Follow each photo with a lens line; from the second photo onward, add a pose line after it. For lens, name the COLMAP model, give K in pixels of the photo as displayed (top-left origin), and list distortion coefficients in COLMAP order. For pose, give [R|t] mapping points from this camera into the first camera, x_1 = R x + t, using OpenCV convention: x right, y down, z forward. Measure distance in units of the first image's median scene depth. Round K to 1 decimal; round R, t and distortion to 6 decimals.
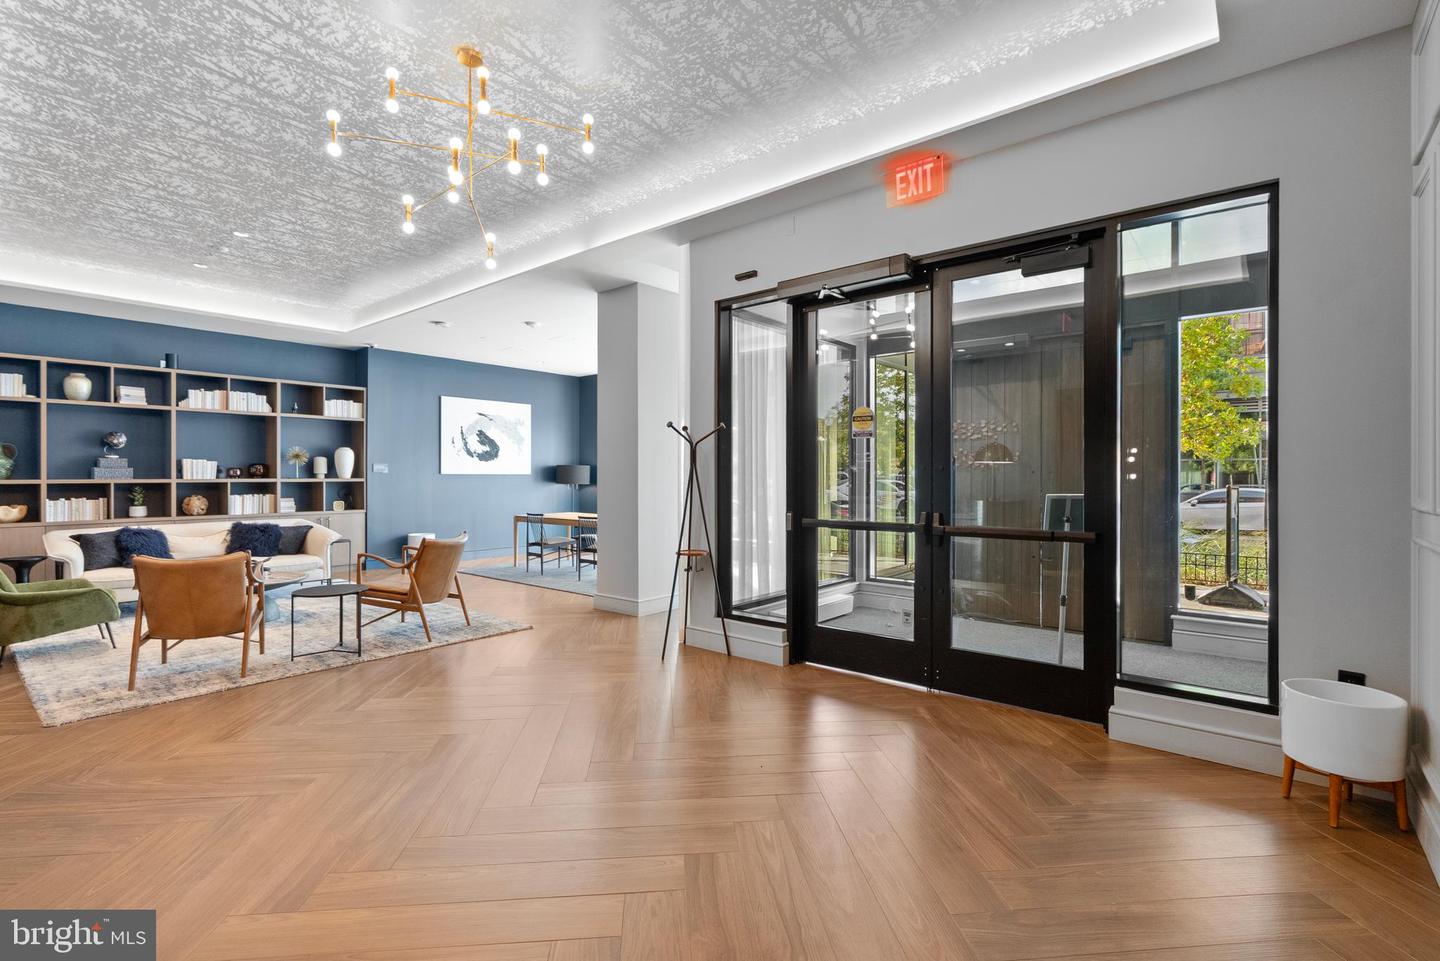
lens RADIAL K [[672.7, 0, 723.5], [0, 672.7, 471.5], [0, 0, 1]] dist [0.001795, 0.000960]
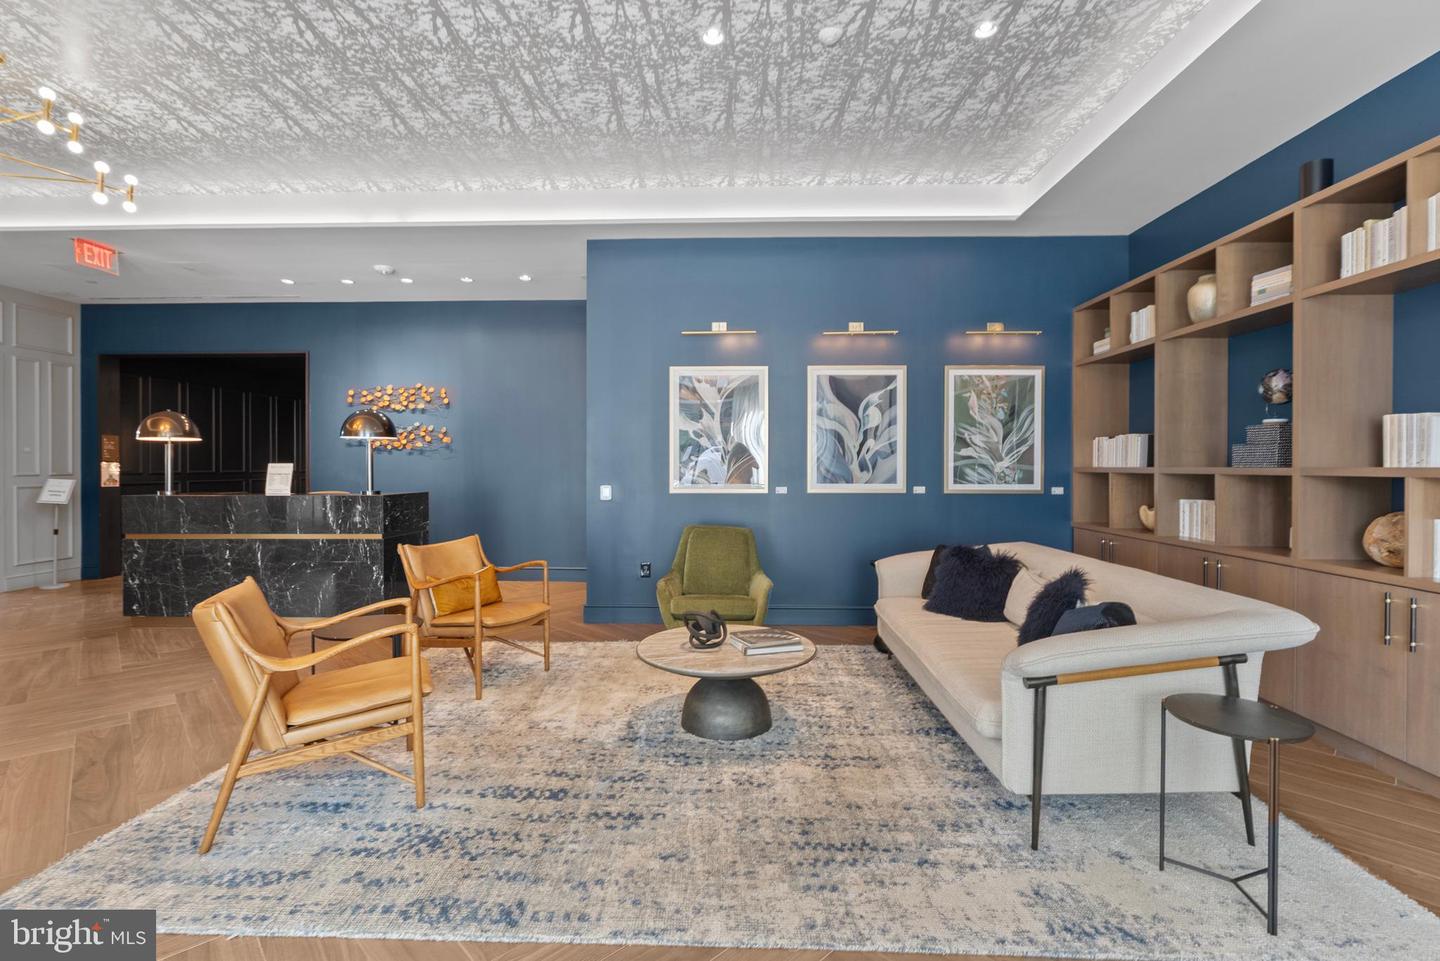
lens RADIAL K [[672.7, 0, 723.5], [0, 672.7, 471.5], [0, 0, 1]] dist [0.001795, 0.000960]
pose [[-0.786610, 0.006297, -0.617418, -0.269226], [0.003971, 0.999979, 0.005139, 0.010447], [0.617437, 0.001590, -0.786619, 1.058422]]
